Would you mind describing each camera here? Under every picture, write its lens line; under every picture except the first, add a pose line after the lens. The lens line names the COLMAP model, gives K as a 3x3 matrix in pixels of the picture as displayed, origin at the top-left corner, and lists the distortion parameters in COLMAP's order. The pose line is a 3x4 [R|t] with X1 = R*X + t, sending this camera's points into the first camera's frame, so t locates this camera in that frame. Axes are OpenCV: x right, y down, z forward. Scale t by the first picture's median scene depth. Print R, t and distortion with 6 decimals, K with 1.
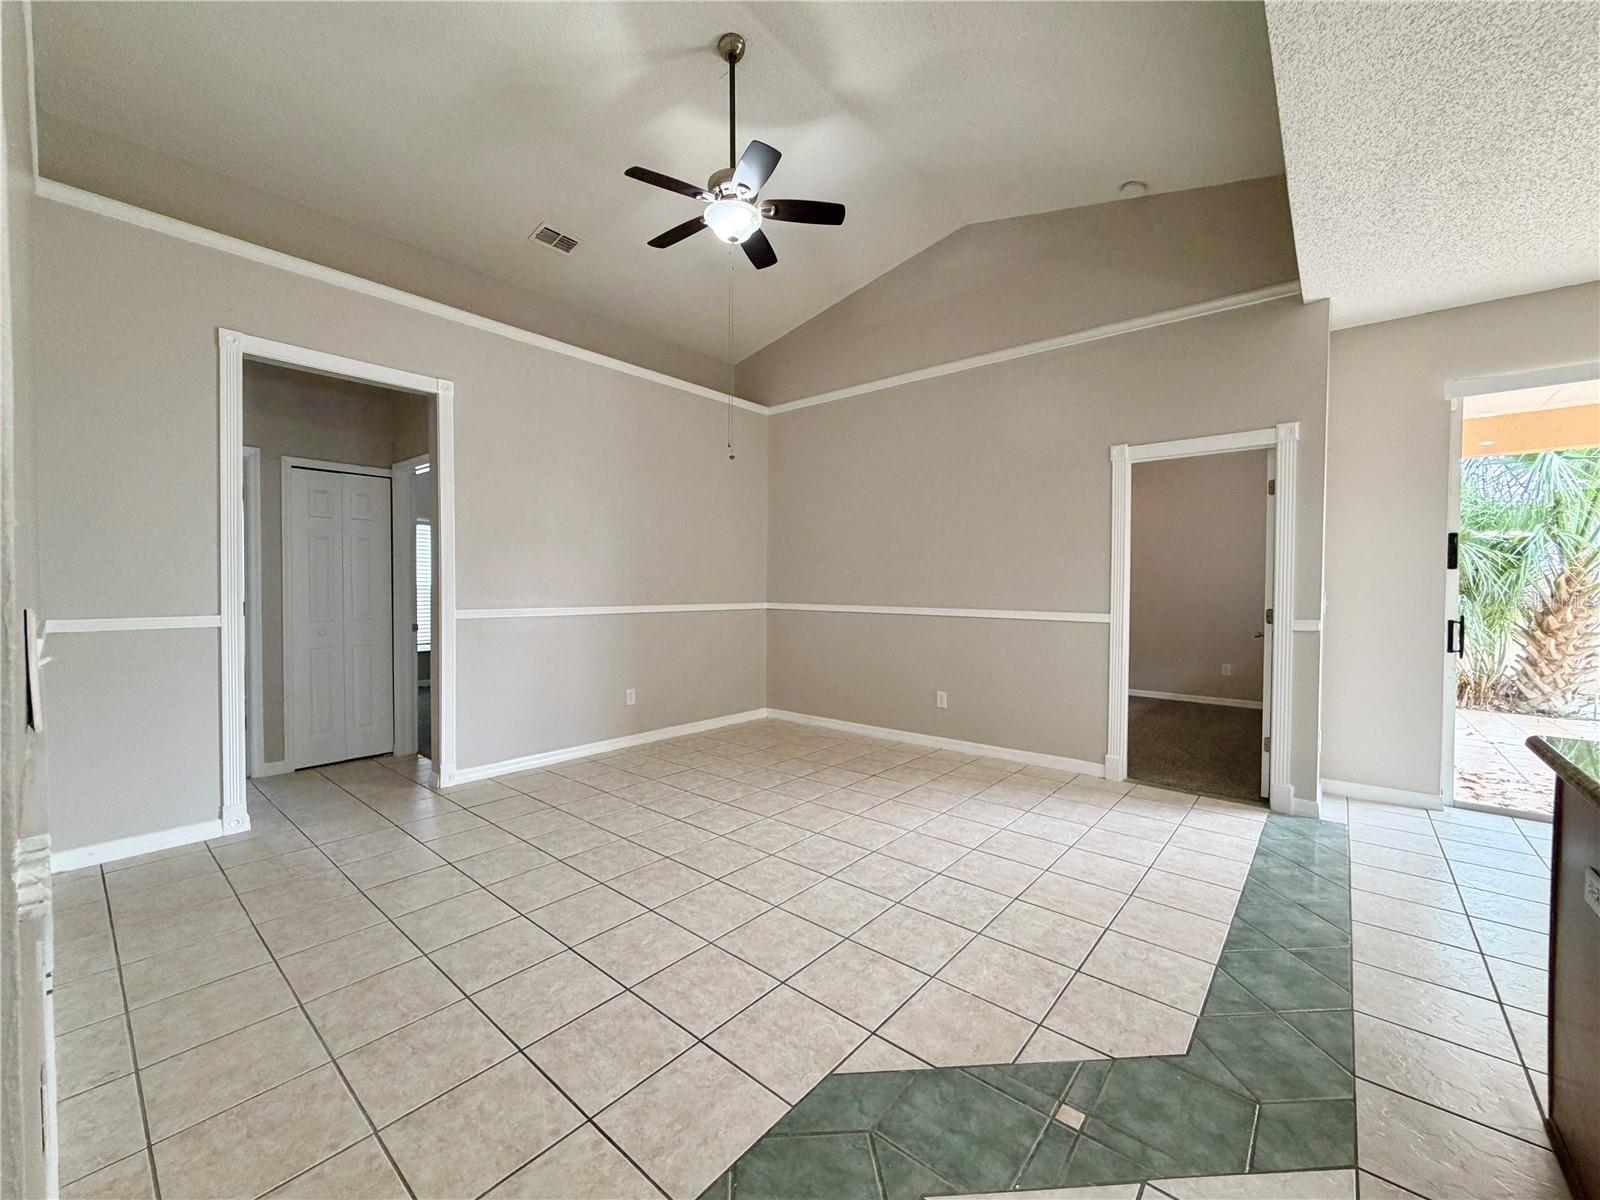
lens RADIAL K [[639.2, 0, 797.6], [0, 639.2, 598.0], [0, 0, 1]] dist [0.002777, 0.000574]
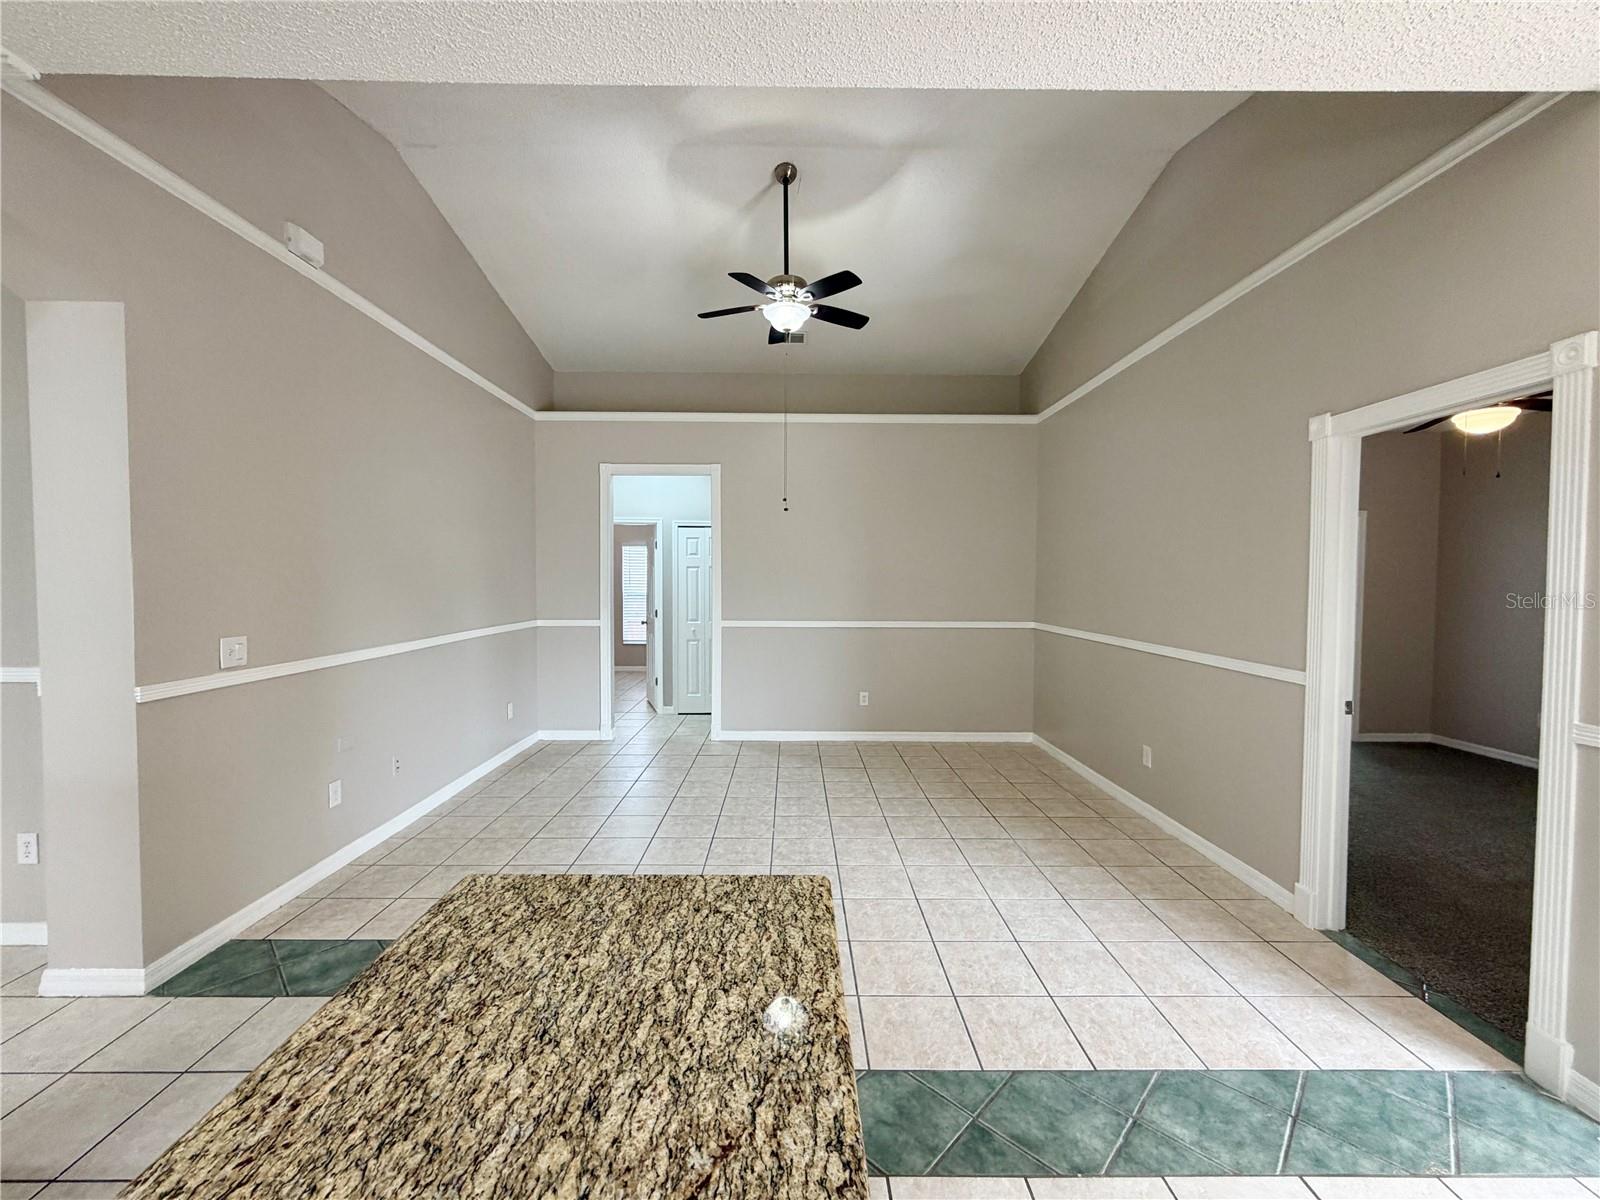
lens RADIAL K [[639.2, 0, 800.0], [0, 639.2, 596.3], [0, 0, 1]] dist [0.002777, 0.000574]
pose [[0.655825, 0.019062, -0.754672, 0.709404], [-0.016592, 0.999804, 0.010835, -0.057416], [0.754731, 0.005415, 0.656012, 0.186838]]
